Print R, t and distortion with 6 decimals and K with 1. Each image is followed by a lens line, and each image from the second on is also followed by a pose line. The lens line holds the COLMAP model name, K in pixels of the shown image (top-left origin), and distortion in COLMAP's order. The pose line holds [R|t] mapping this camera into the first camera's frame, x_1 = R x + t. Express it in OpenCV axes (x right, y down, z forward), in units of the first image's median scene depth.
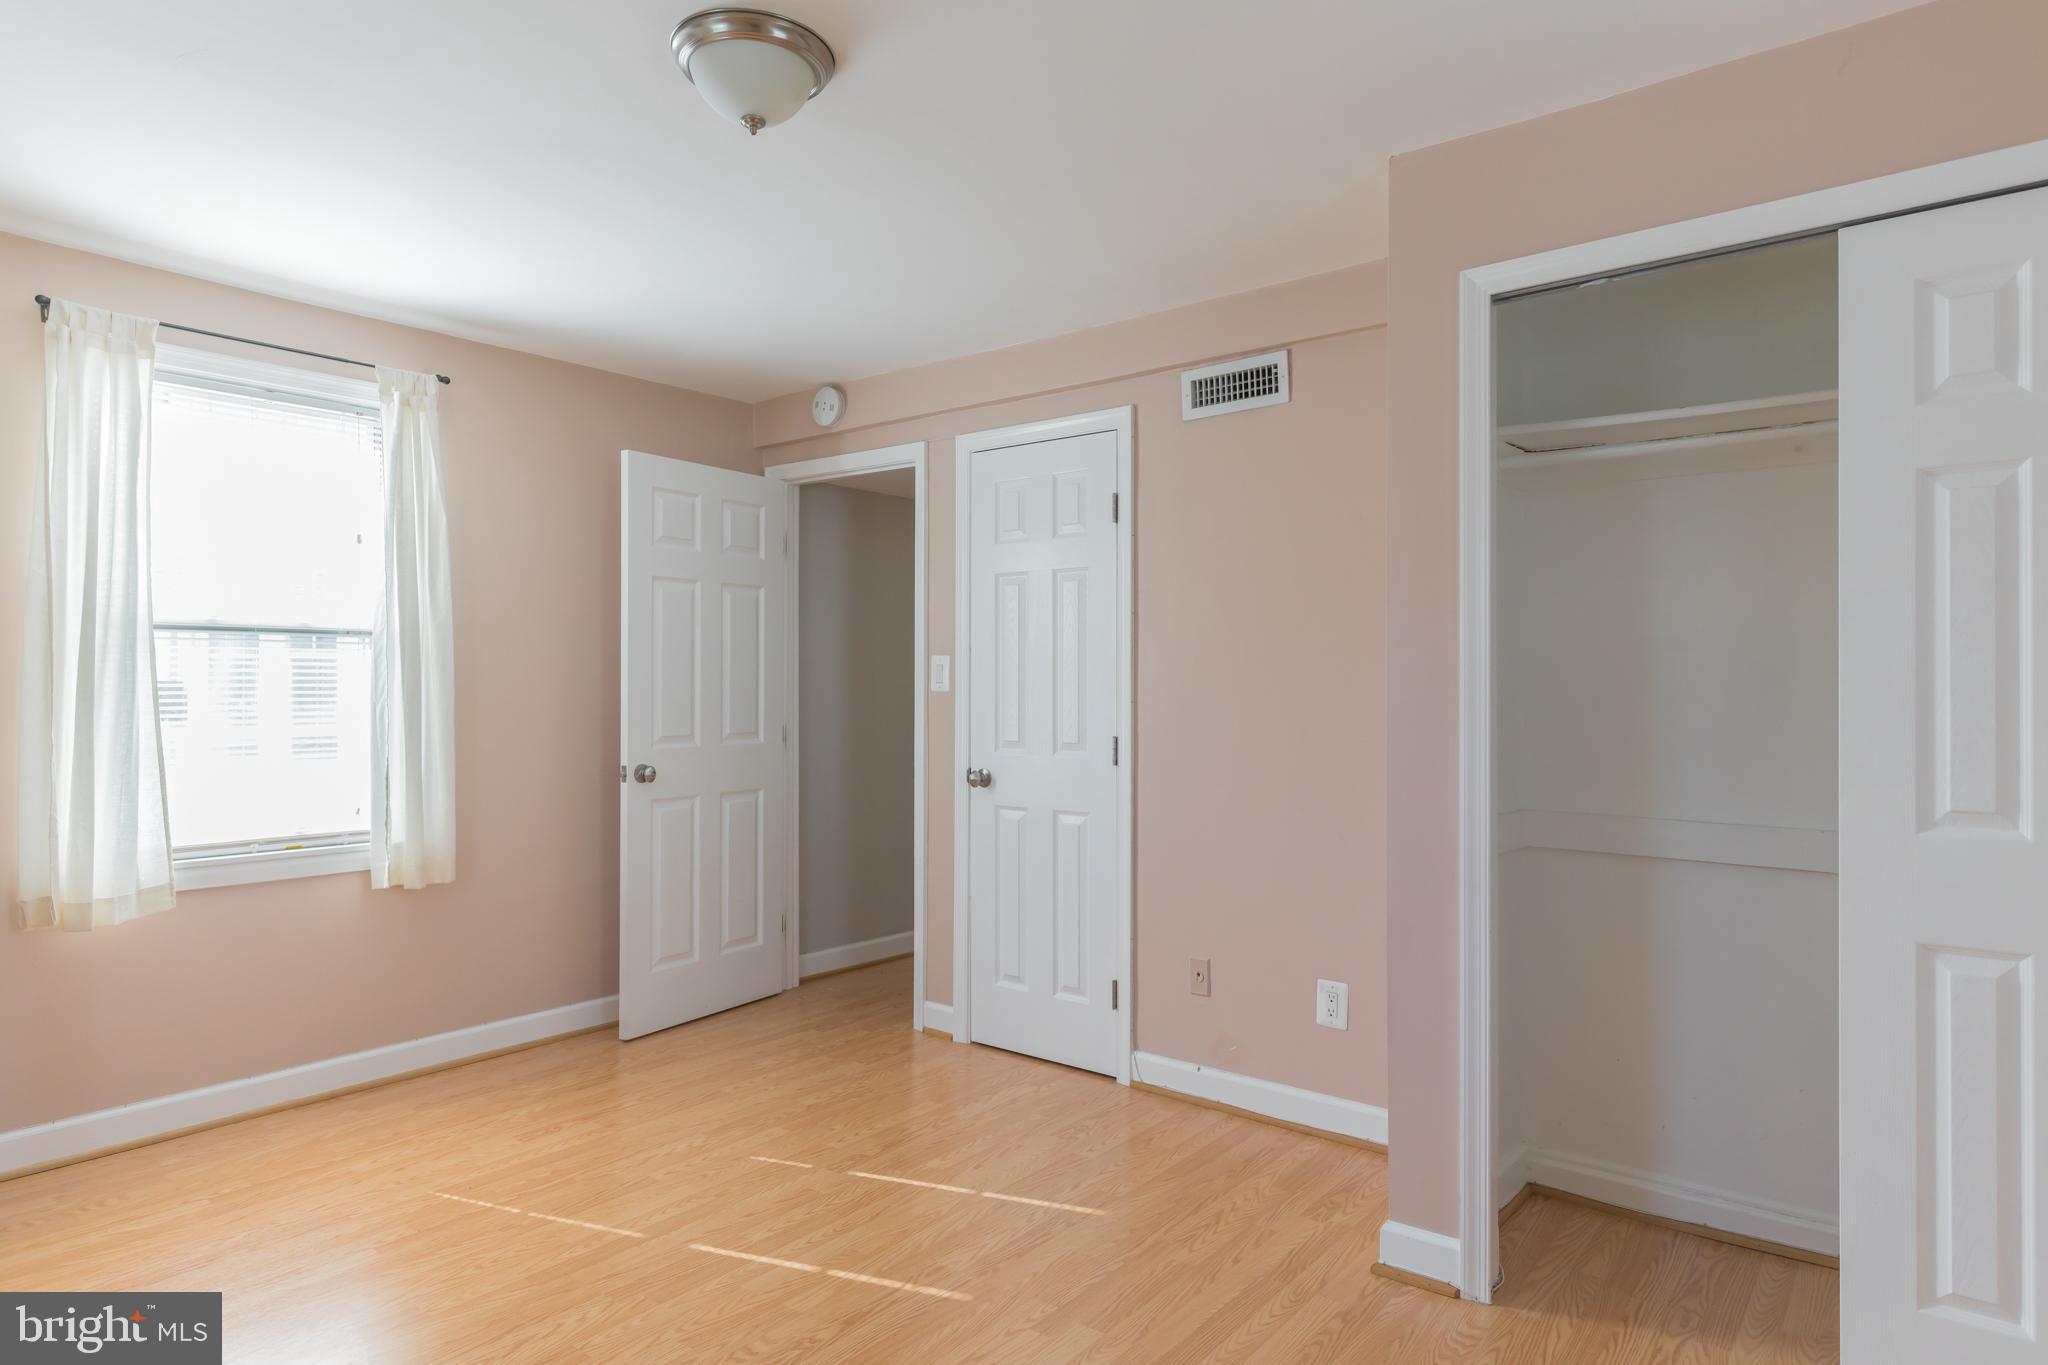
lens RADIAL K [[1198.7, 0, 1024.0], [0, 1198.7, 682.5], [0, 0, 1]] dist [-0.000338, 0.000960]
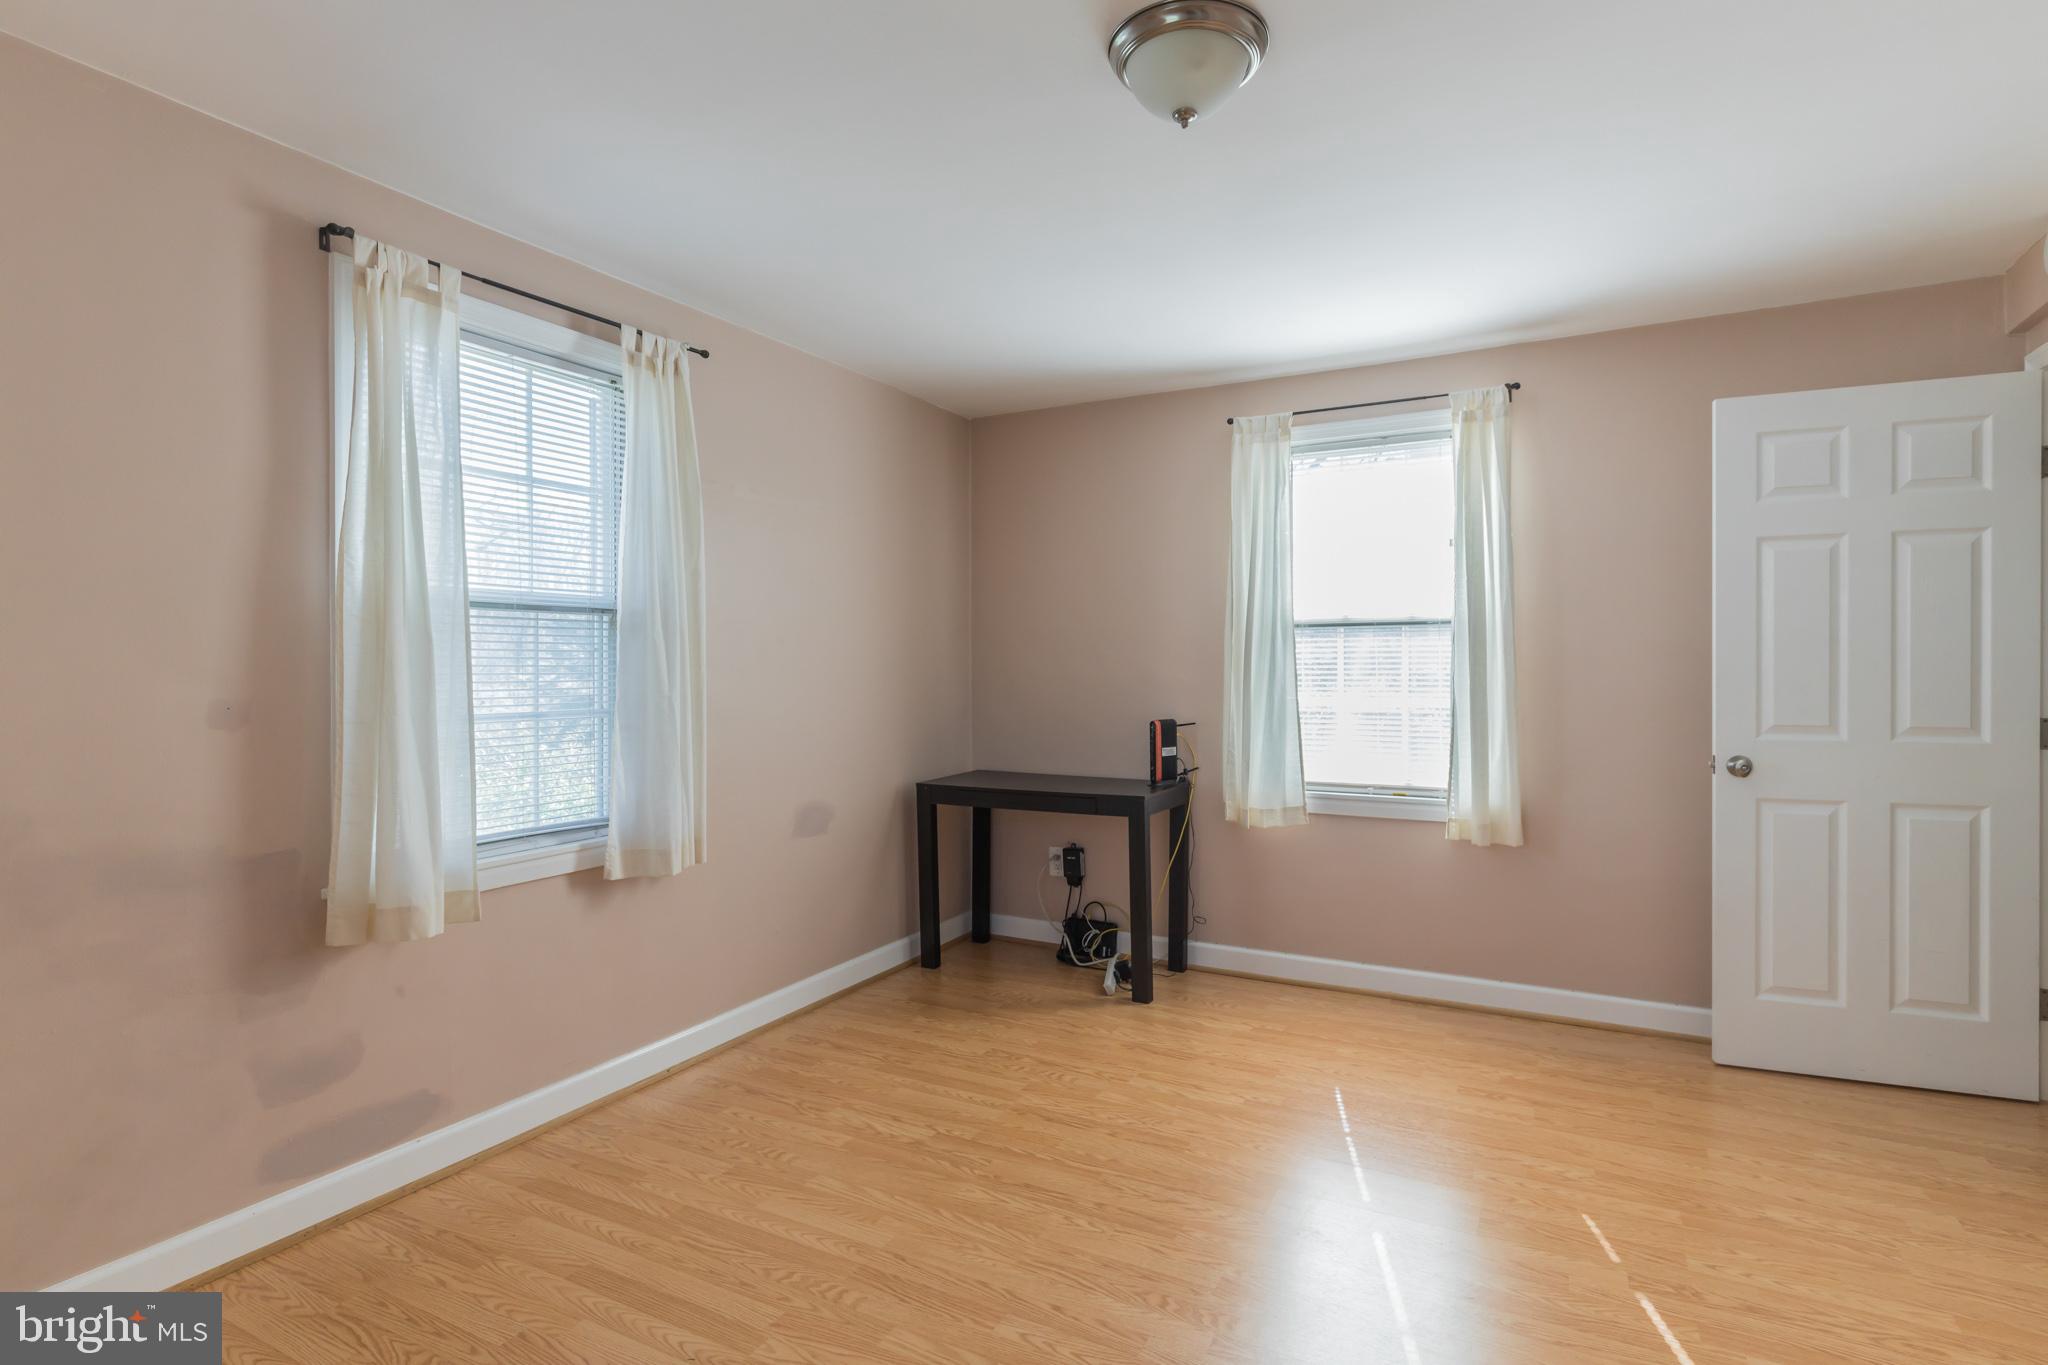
lens RADIAL K [[993.0, 0, 1027.2], [0, 993.0, 672.7], [0, 0, 1]] dist [0.000825, -0.001192]
pose [[0.181600, 0.002424, -0.983370, 0.347698], [0.005272, 0.999980, 0.003439, 0.003458], [0.983358, -0.005809, 0.181583, 0.422572]]
